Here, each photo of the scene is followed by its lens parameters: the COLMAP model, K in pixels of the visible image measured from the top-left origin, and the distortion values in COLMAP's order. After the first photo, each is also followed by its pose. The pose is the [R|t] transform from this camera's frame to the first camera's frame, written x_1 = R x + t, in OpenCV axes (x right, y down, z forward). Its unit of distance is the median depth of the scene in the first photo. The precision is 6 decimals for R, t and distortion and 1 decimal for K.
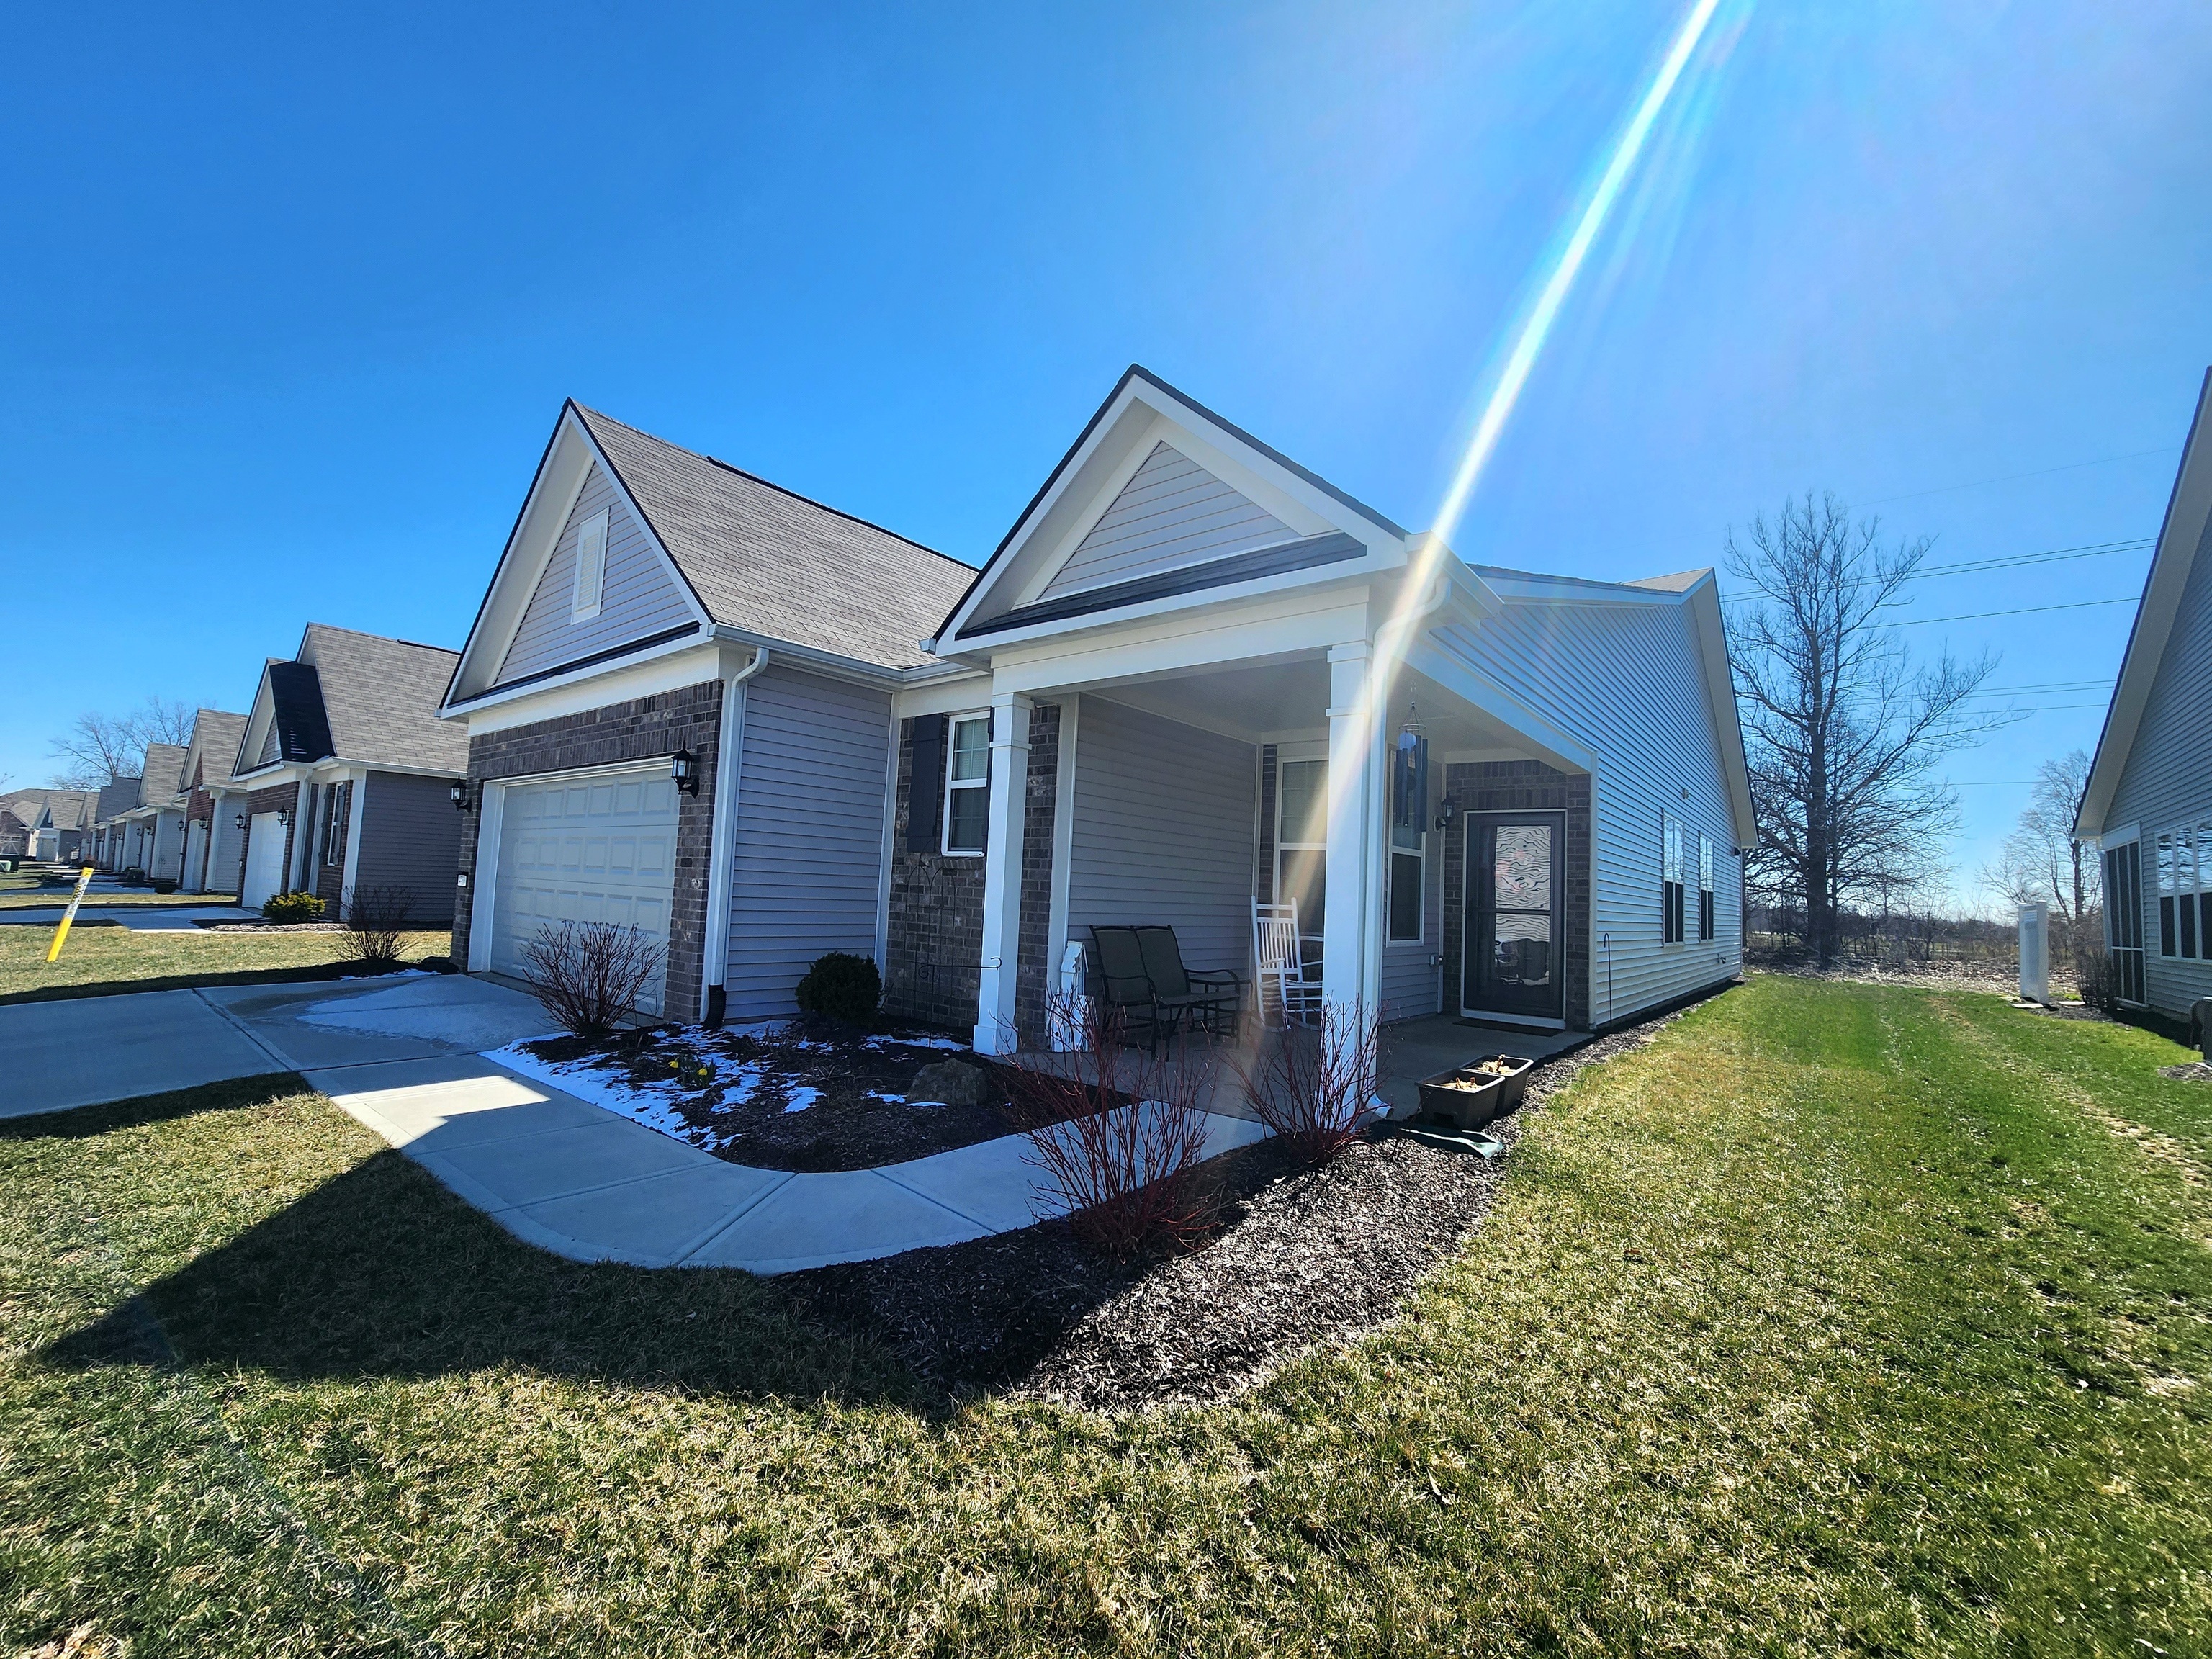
lens RADIAL K [[910.7, 0, 1125.6], [0, 910.7, 832.9], [0, 0, 1]] dist [-0.001820, -0.000941]
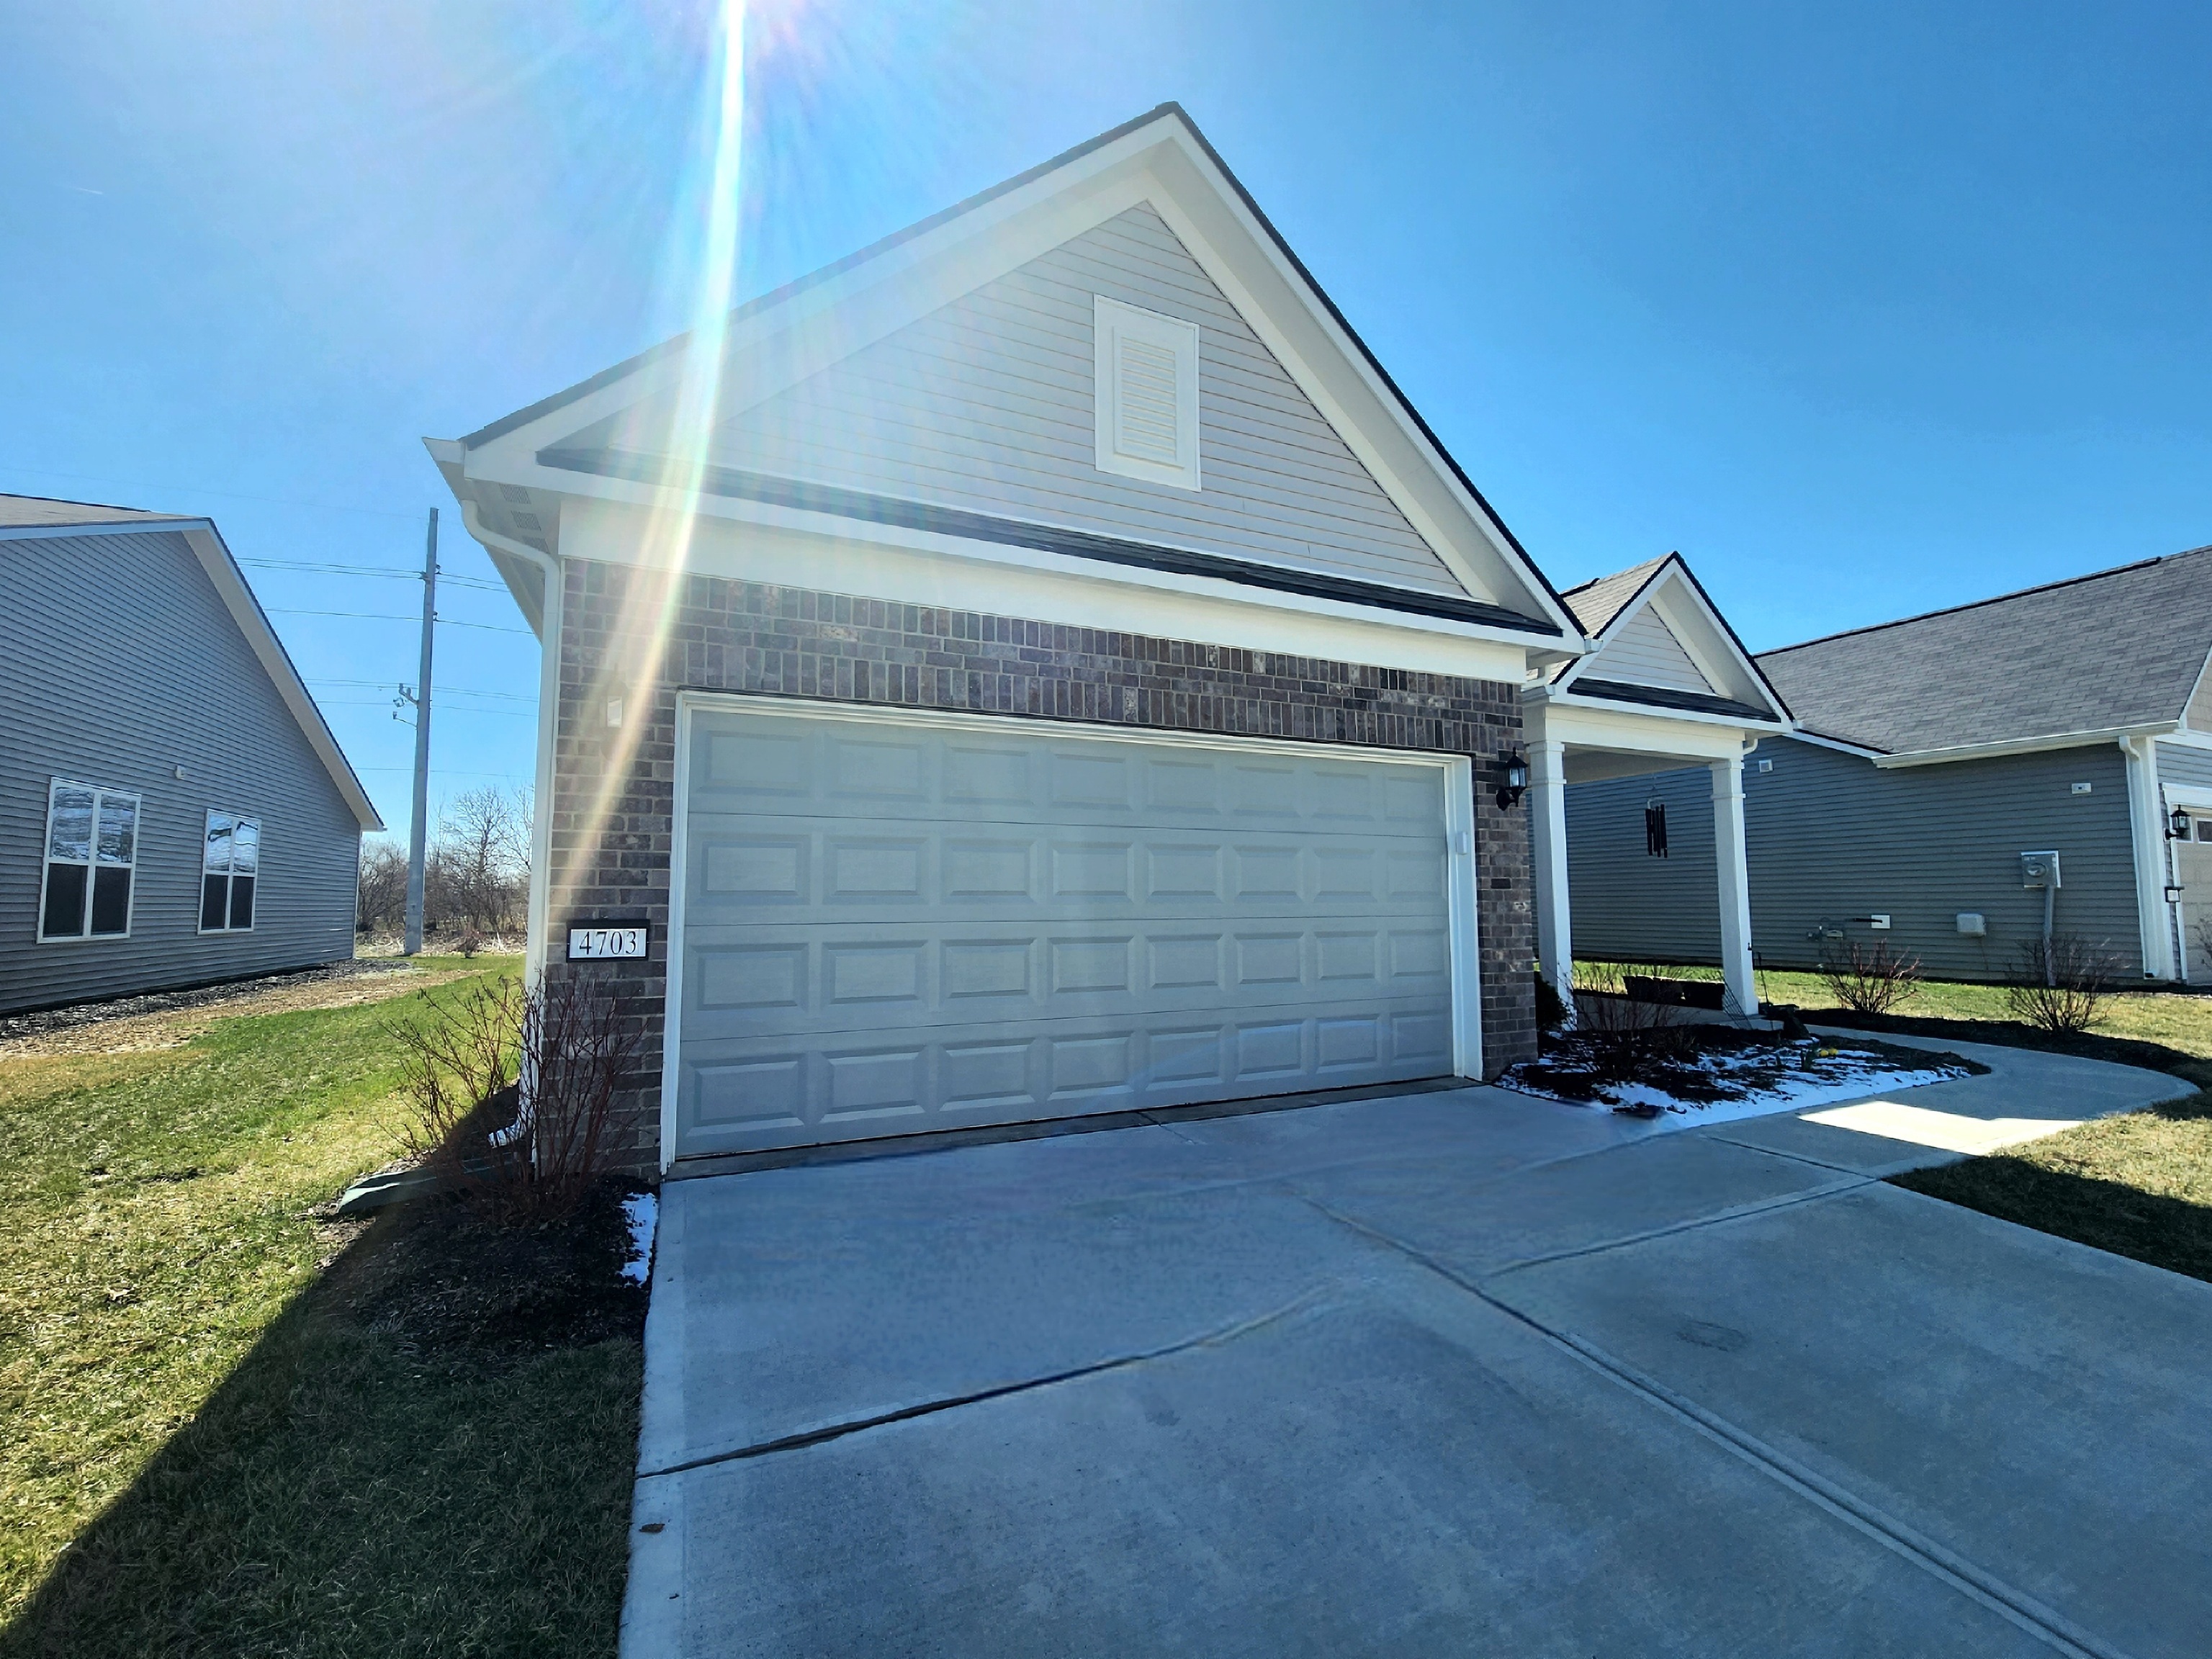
lens RADIAL K [[910.7, 0, 1113.1], [0, 910.7, 841.0], [0, 0, 1]] dist [-0.001820, -0.000941]
pose [[0.439943, 0.023478, 0.897719, -0.980500], [-0.031400, 0.999449, -0.010750, 0.008288], [-0.897477, -0.023459, 0.440437, 0.650891]]
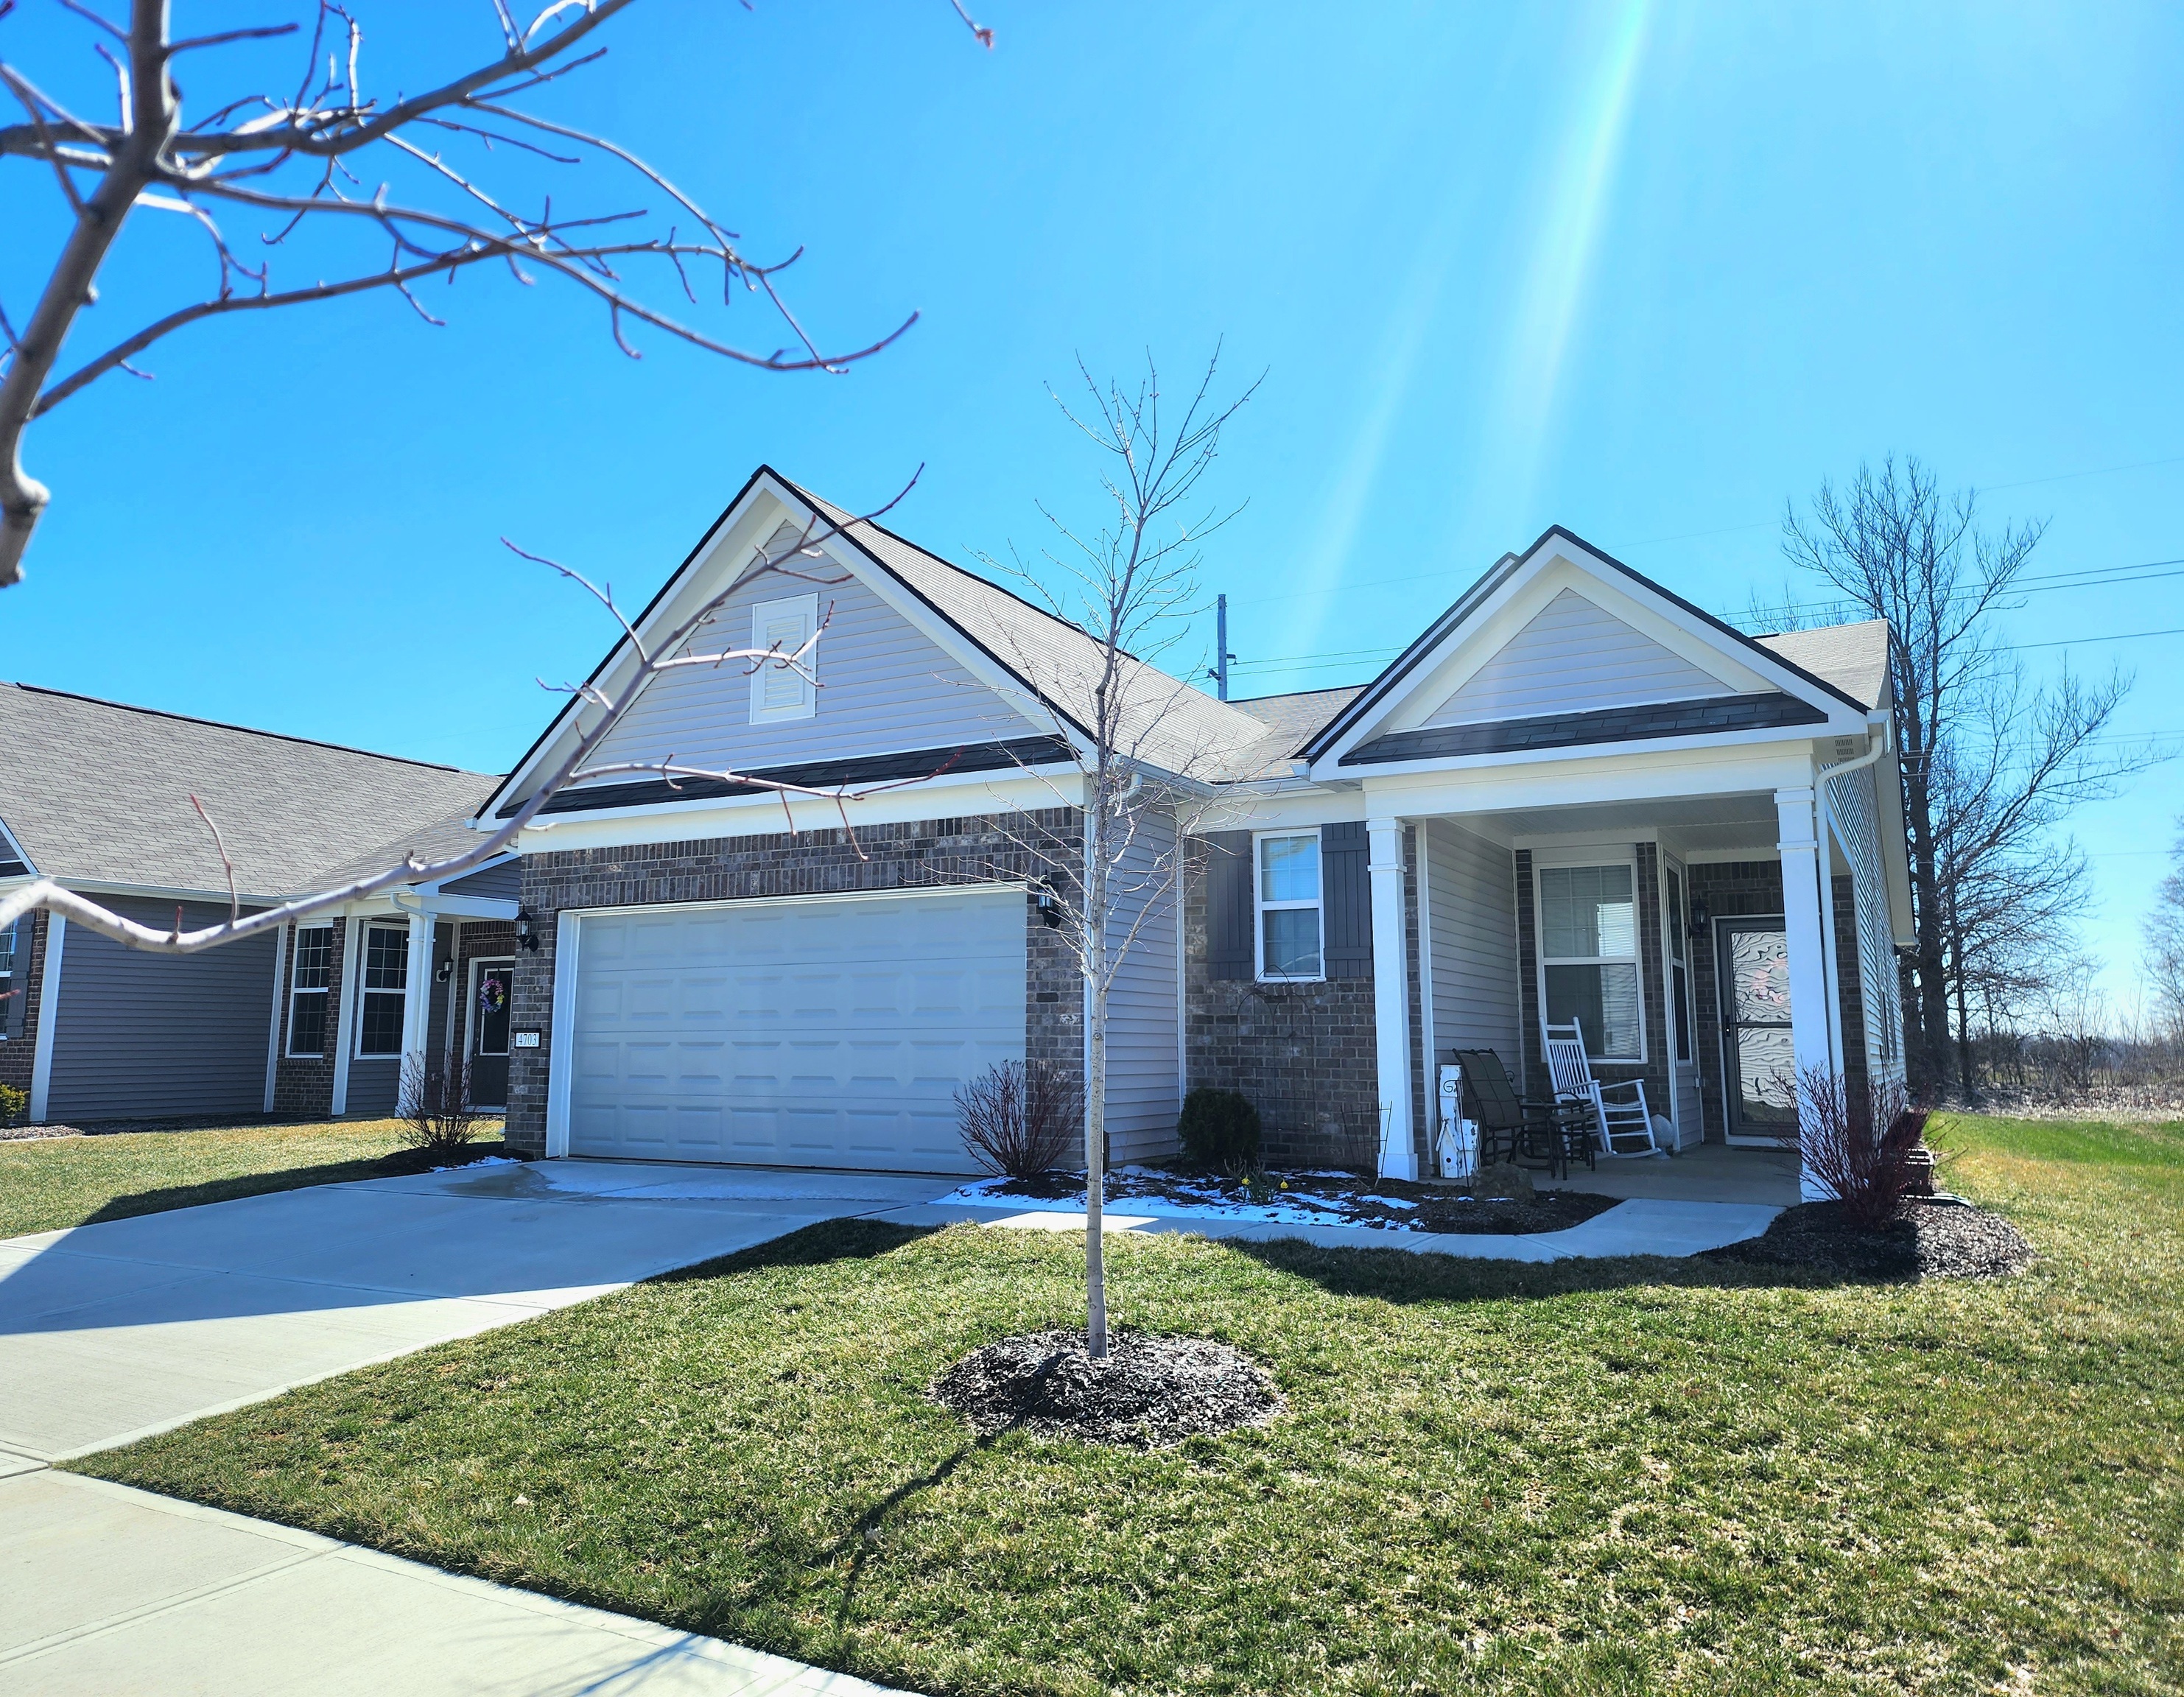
lens RADIAL K [[1527.5, 0, 1080.0], [0, 1527.5, 837.7], [0, 0, 1]] dist [0.052106, -0.021512]
pose [[0.983719, -0.017756, 0.178836, -0.499062], [0.029770, 0.997460, -0.064717, -0.020369], [-0.177233, 0.068987, 0.981748, -0.387205]]
